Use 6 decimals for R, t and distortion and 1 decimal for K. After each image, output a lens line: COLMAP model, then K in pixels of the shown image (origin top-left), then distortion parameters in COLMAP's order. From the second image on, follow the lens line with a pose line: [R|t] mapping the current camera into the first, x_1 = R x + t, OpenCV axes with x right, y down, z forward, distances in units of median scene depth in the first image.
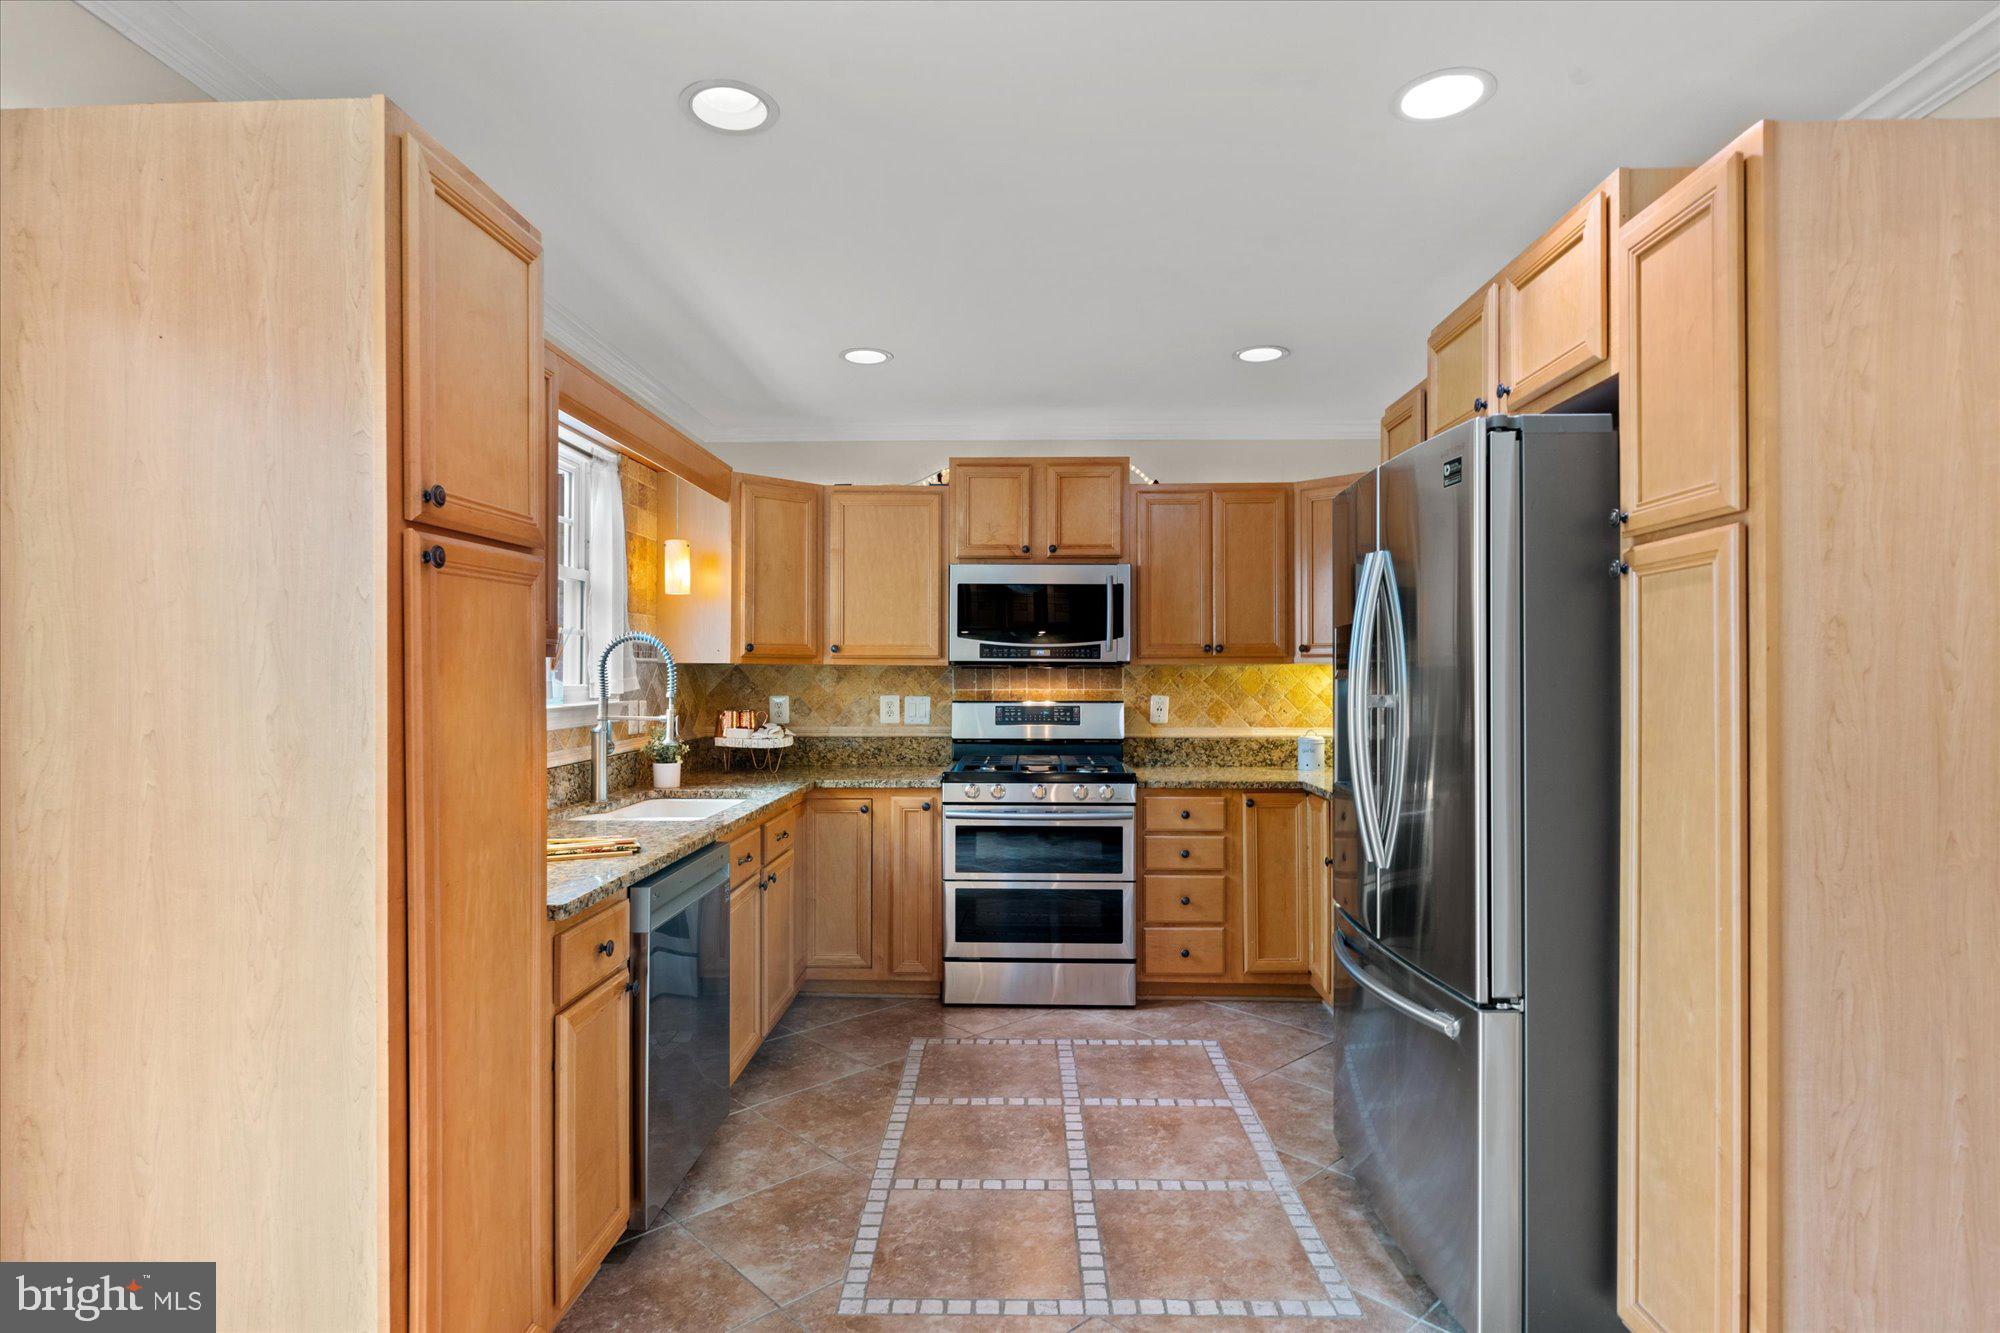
lens RADIAL K [[1042.3, 0, 996.6], [0, 1042.3, 676.5], [0, 0, 1]] dist [0.000598, 0.000823]
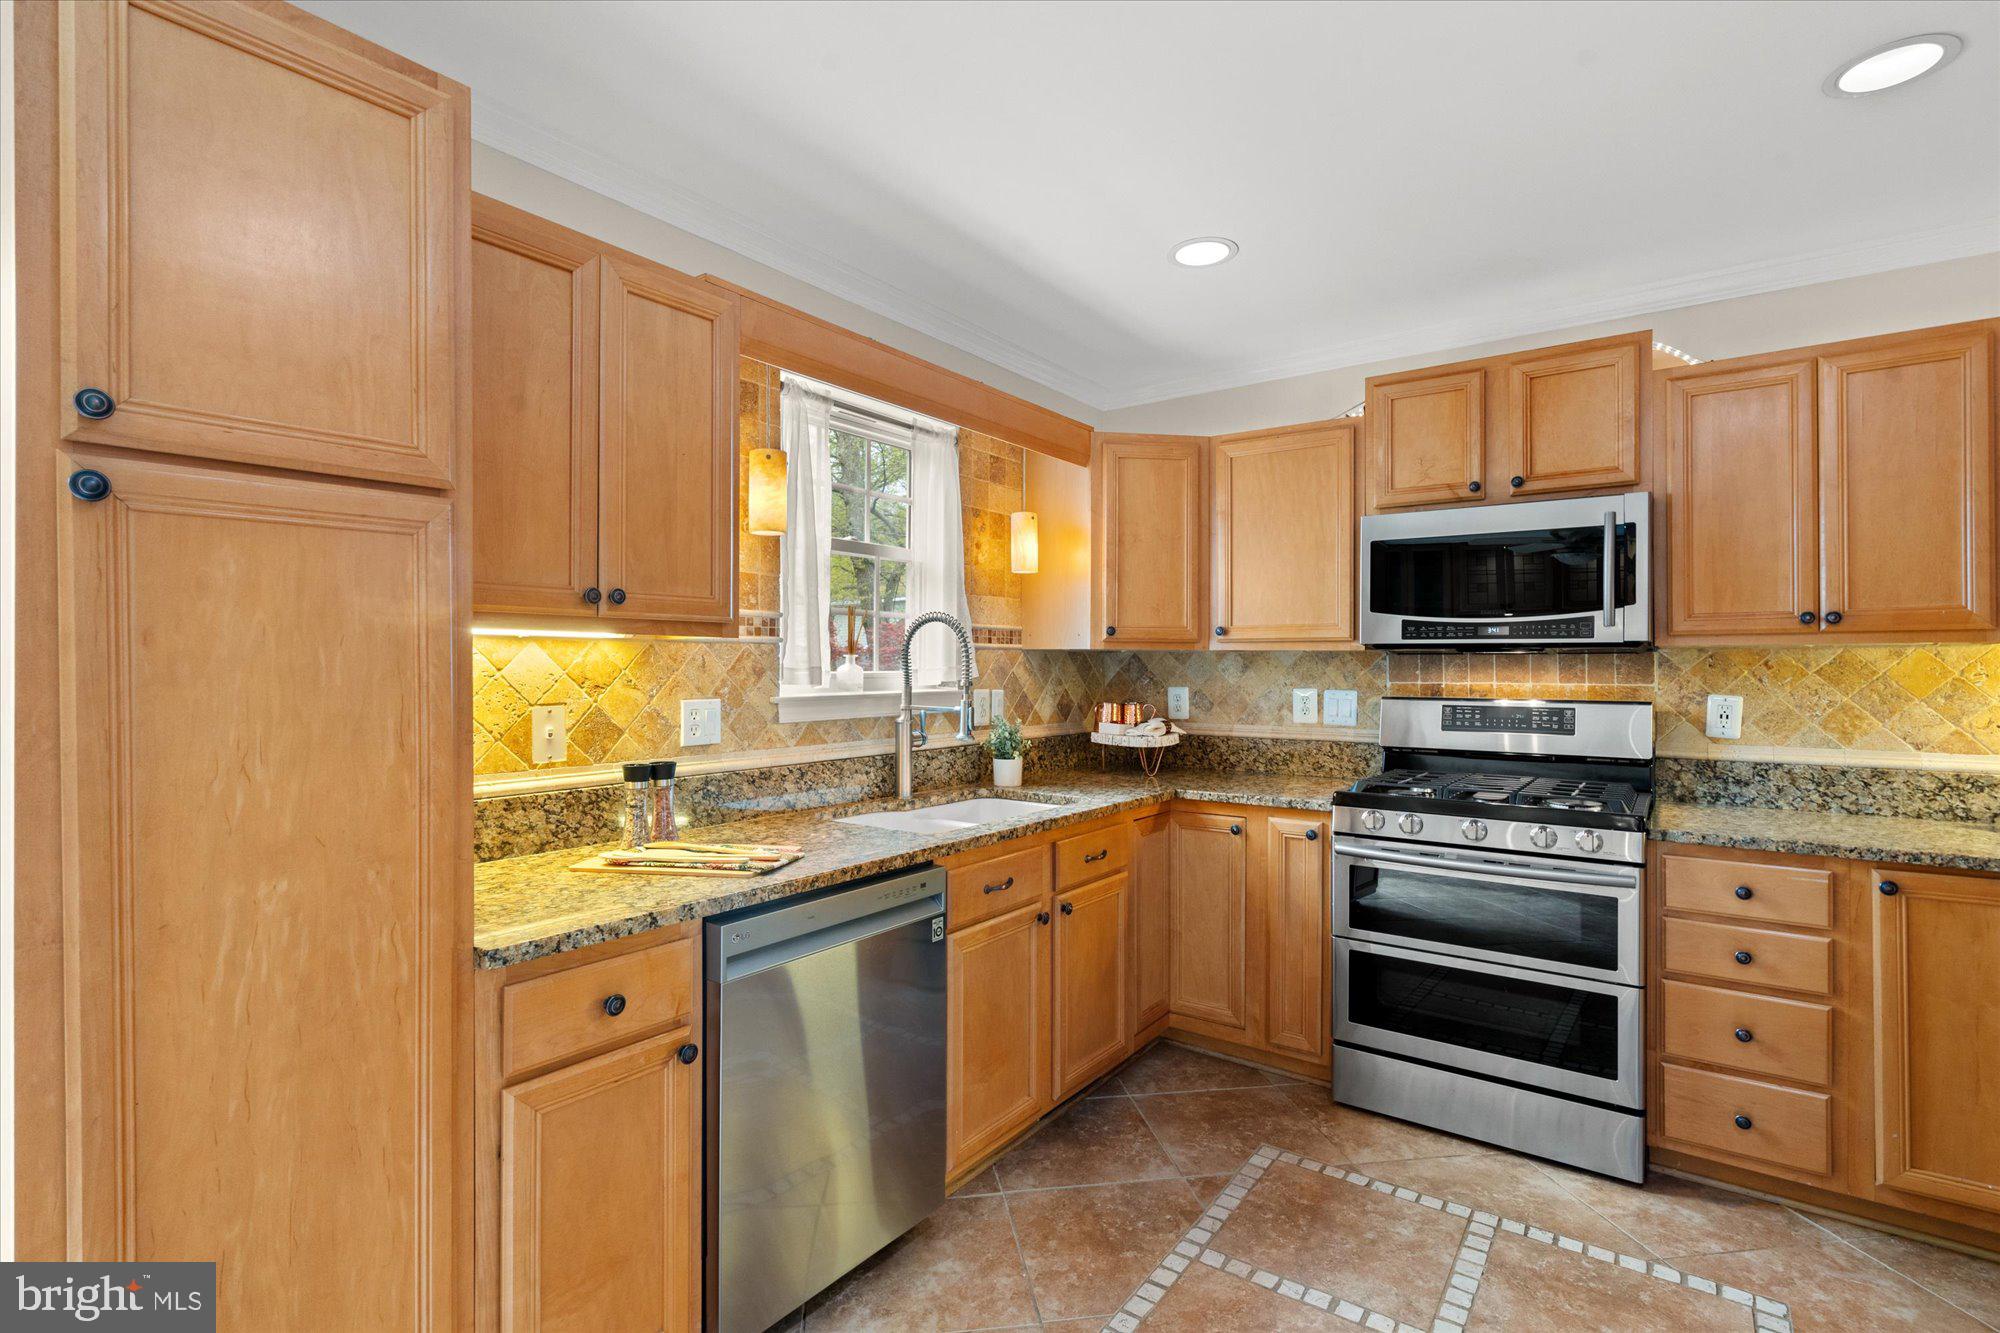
lens RADIAL K [[940.7, 0, 1000.0], [0, 940.7, 666.5], [0, 0, 1]] dist [0.000785, 0.000093]
pose [[0.822862, 0.001502, -0.568239, 0.135532], [-0.004087, 0.999986, -0.003275, 0.004978], [0.568226, 0.005017, 0.822857, 0.303635]]
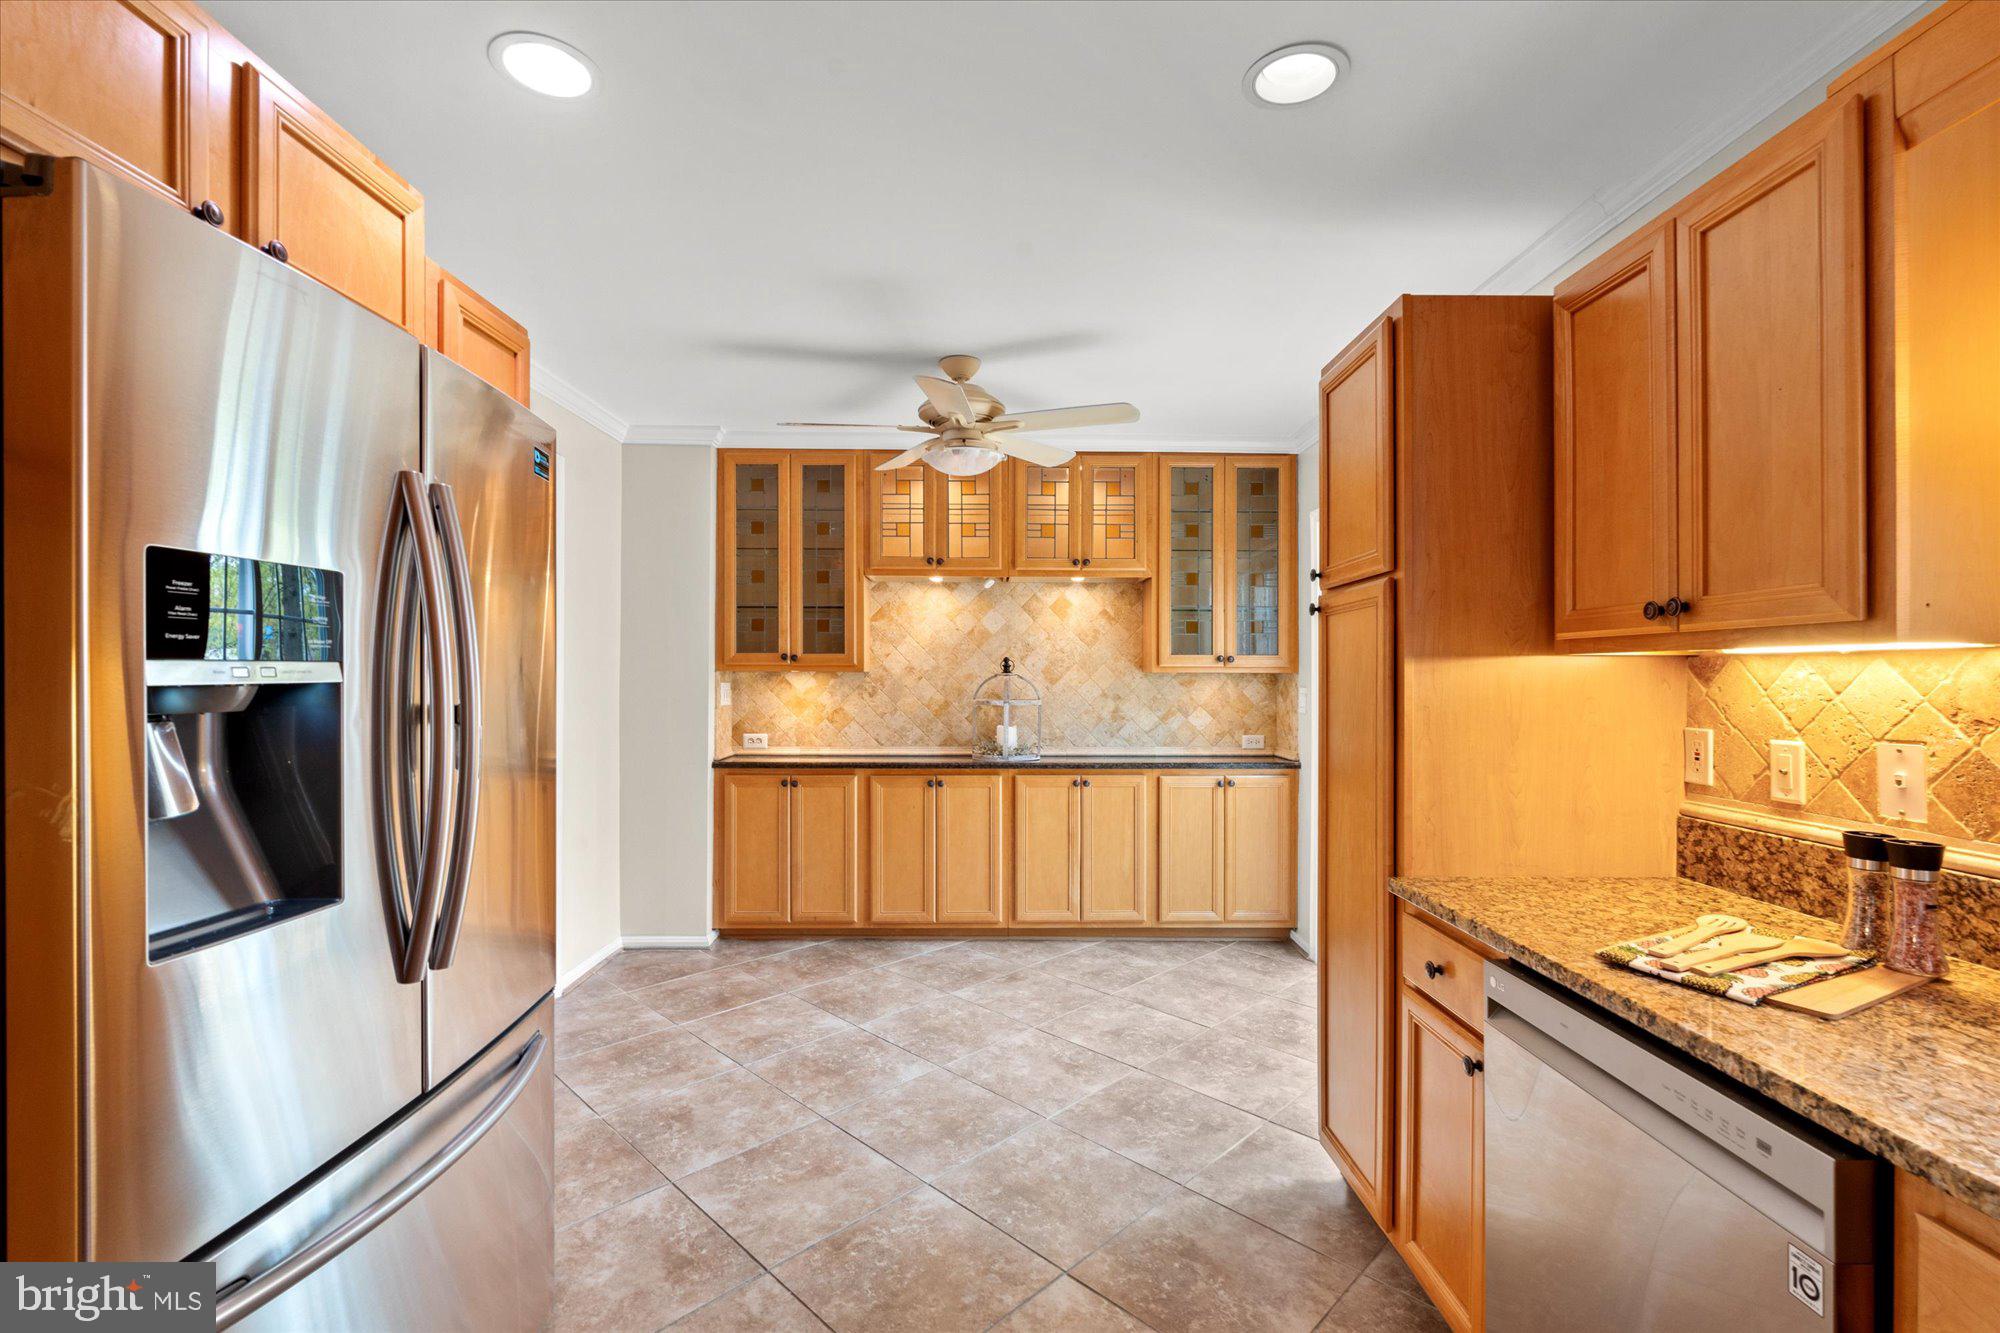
lens RADIAL K [[881.3, 0, 991.1], [0, 881.3, 666.9], [0, 0, 1]] dist [-0.002847, 0.000782]
pose [[-0.999312, -0.002601, -0.036992, 0.025492], [-0.002403, 0.999983, -0.005404, -0.002303], [0.037006, -0.005311, -0.999301, 0.915082]]
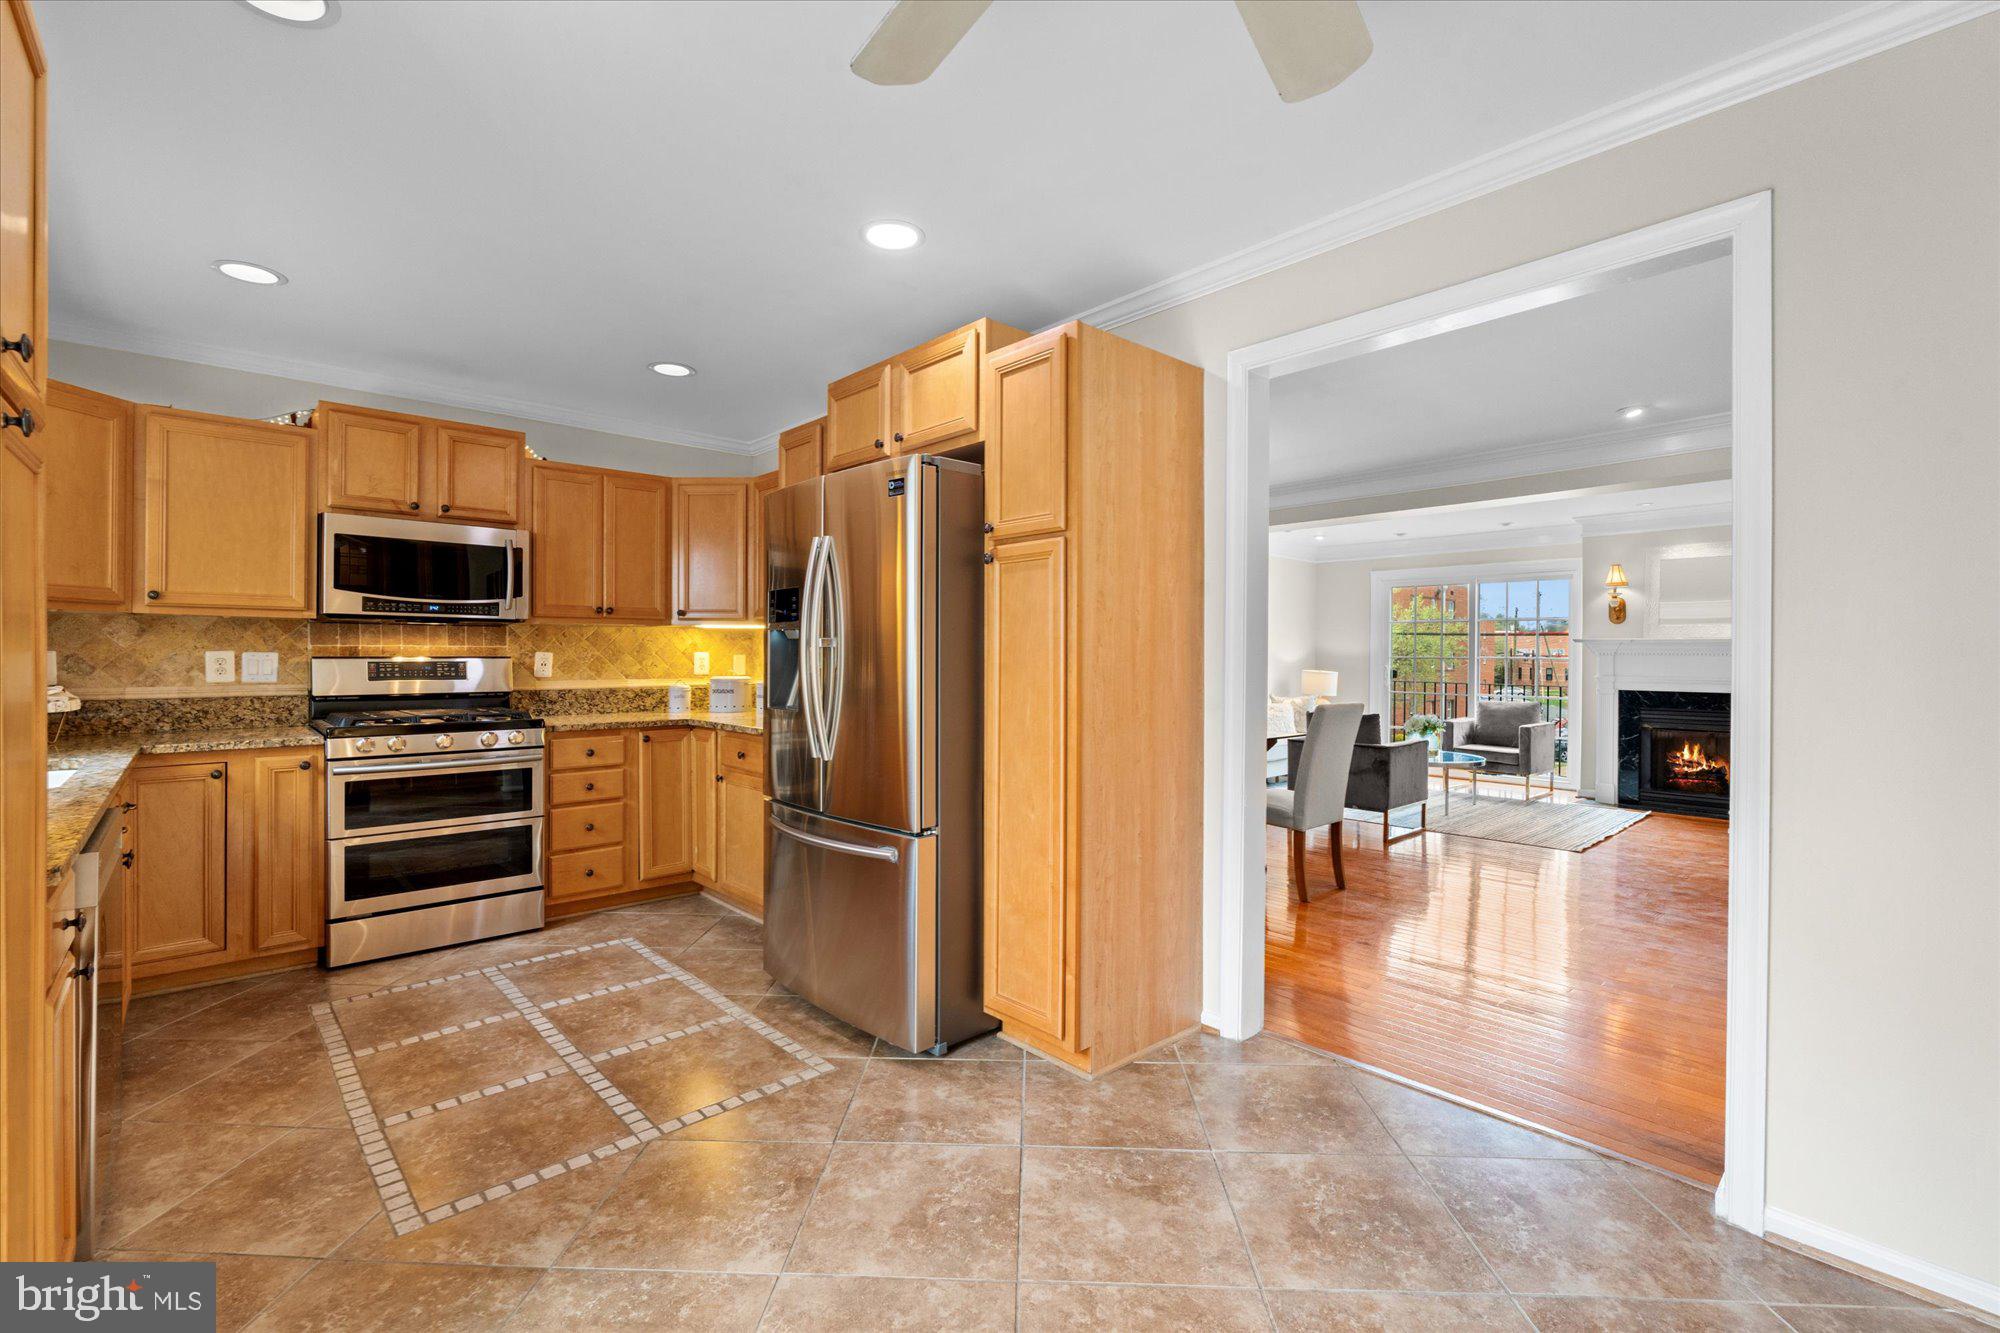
lens RADIAL K [[877.1, 0, 992.9], [0, 877.1, 661.0], [0, 0, 1]] dist [-0.001070, 0.000147]
pose [[0.718577, -0.003058, 0.695441, -0.171869], [-0.002198, 0.999975, 0.006668, 0.023327], [-0.695444, -0.006320, 0.718552, -0.006207]]
